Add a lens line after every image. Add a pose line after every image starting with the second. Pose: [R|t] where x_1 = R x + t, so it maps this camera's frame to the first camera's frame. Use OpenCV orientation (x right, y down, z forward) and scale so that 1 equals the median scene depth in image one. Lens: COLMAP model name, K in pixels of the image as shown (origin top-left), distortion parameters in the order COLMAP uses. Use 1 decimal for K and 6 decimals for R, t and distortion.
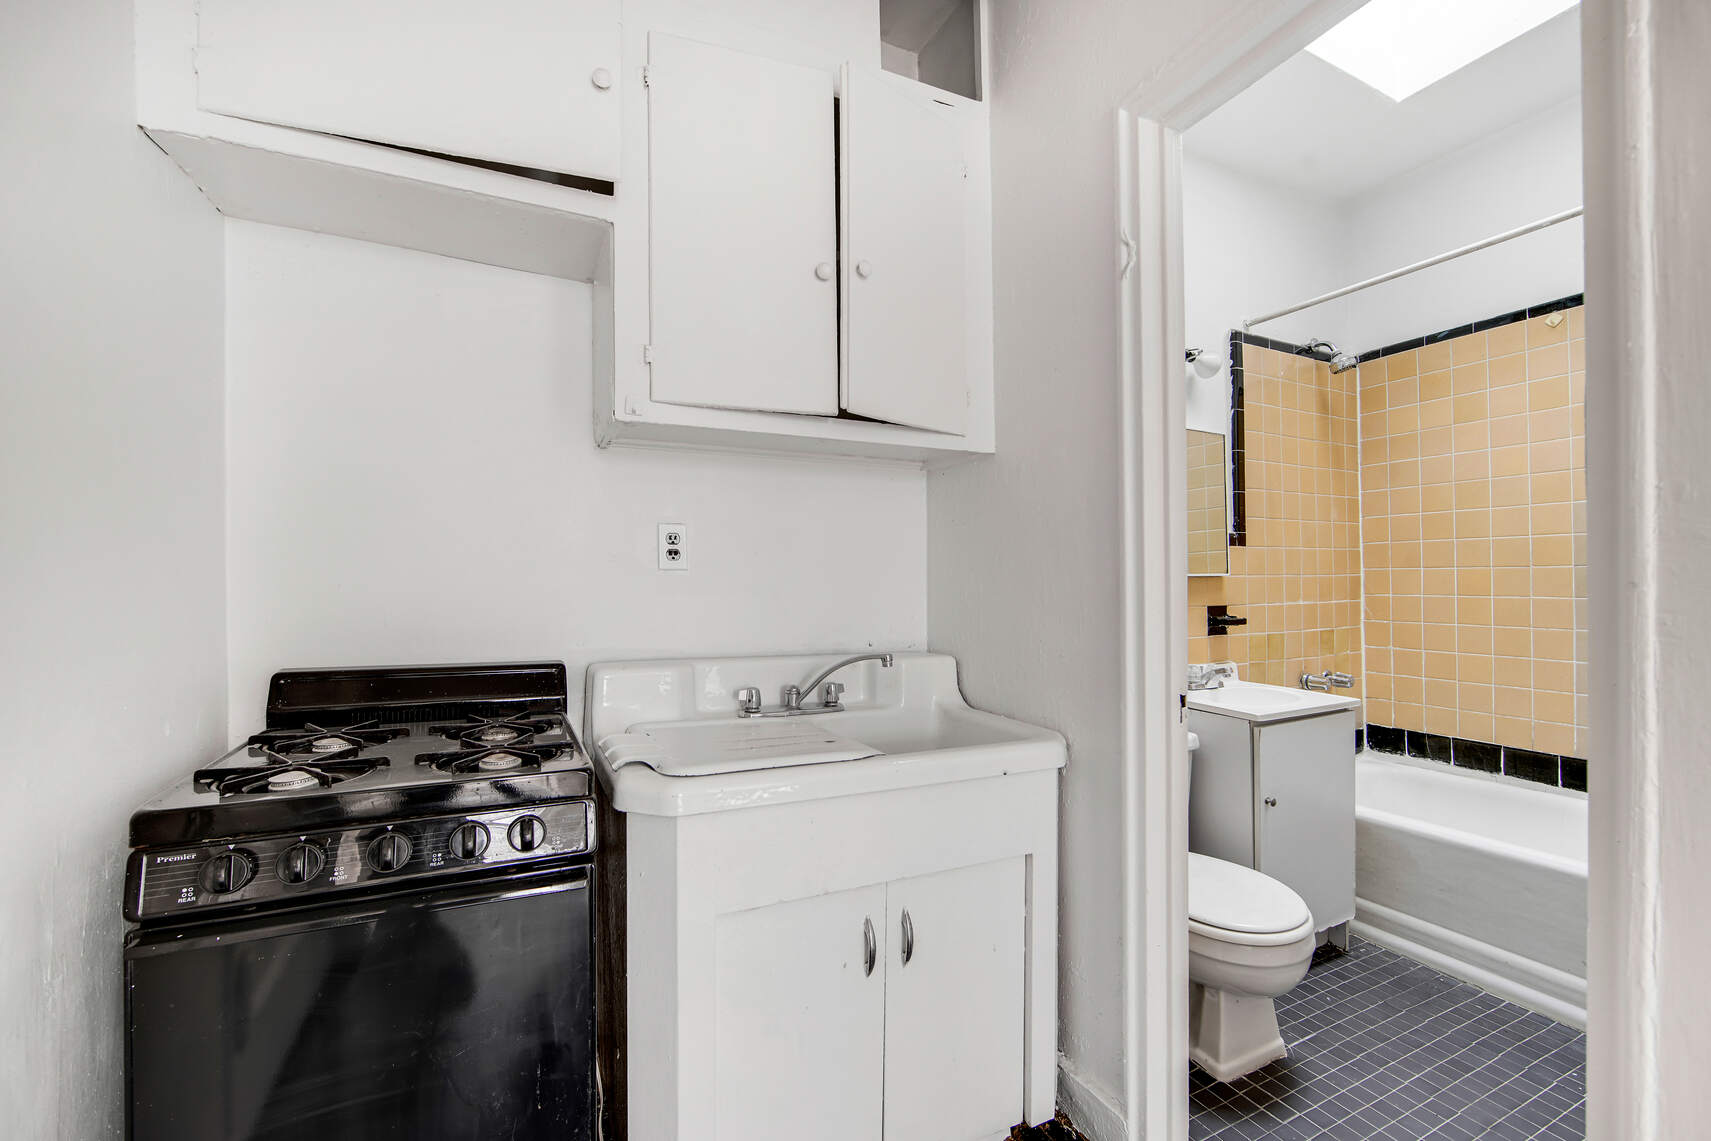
lens RADIAL K [[691.3, 0, 849.0], [0, 691.3, 573.9], [0, 0, 1]] dist [-0.010996, -0.000054]
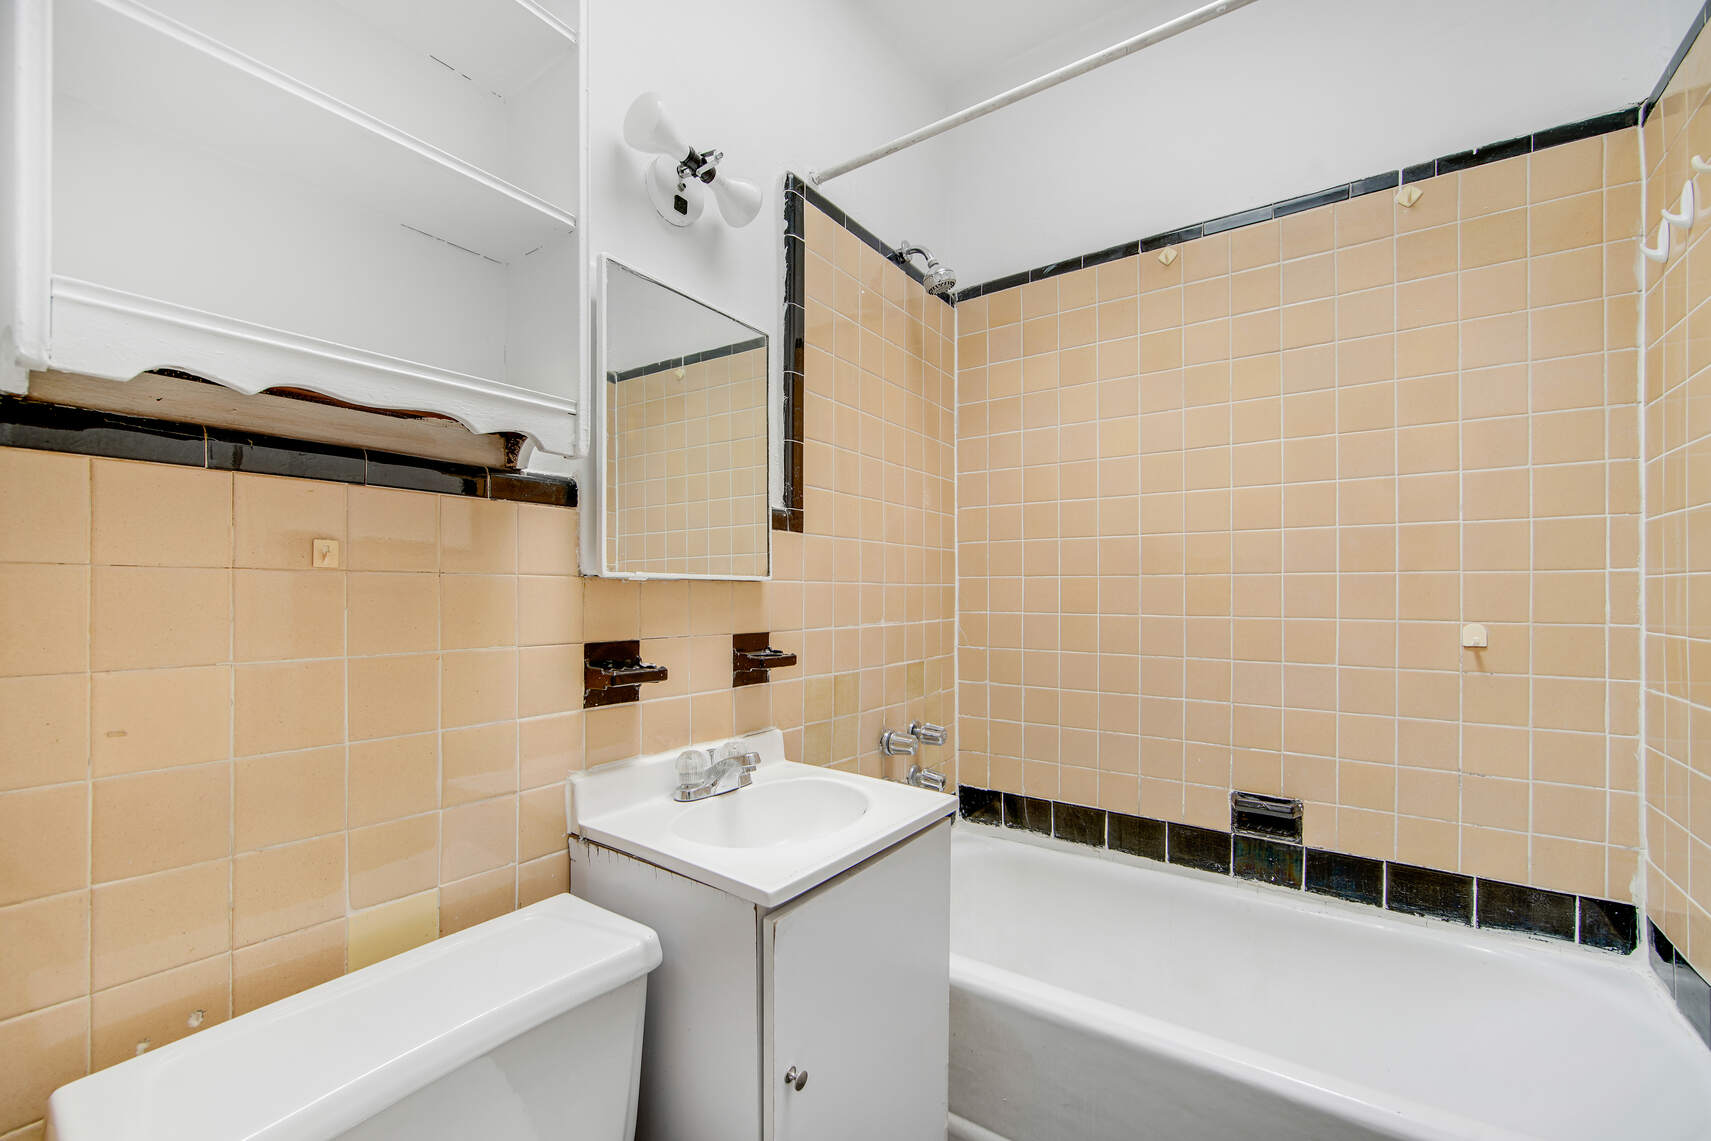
lens RADIAL K [[720.8, 0, 835.5], [0, 720.8, 592.9], [0, 0, 1]] dist [-0.000274, 0.000014]
pose [[0.884361, 0.010183, 0.466692, 0.303550], [-0.012855, 0.999914, 0.002543, 0.010334], [-0.466626, -0.008249, 0.884416, 0.422169]]
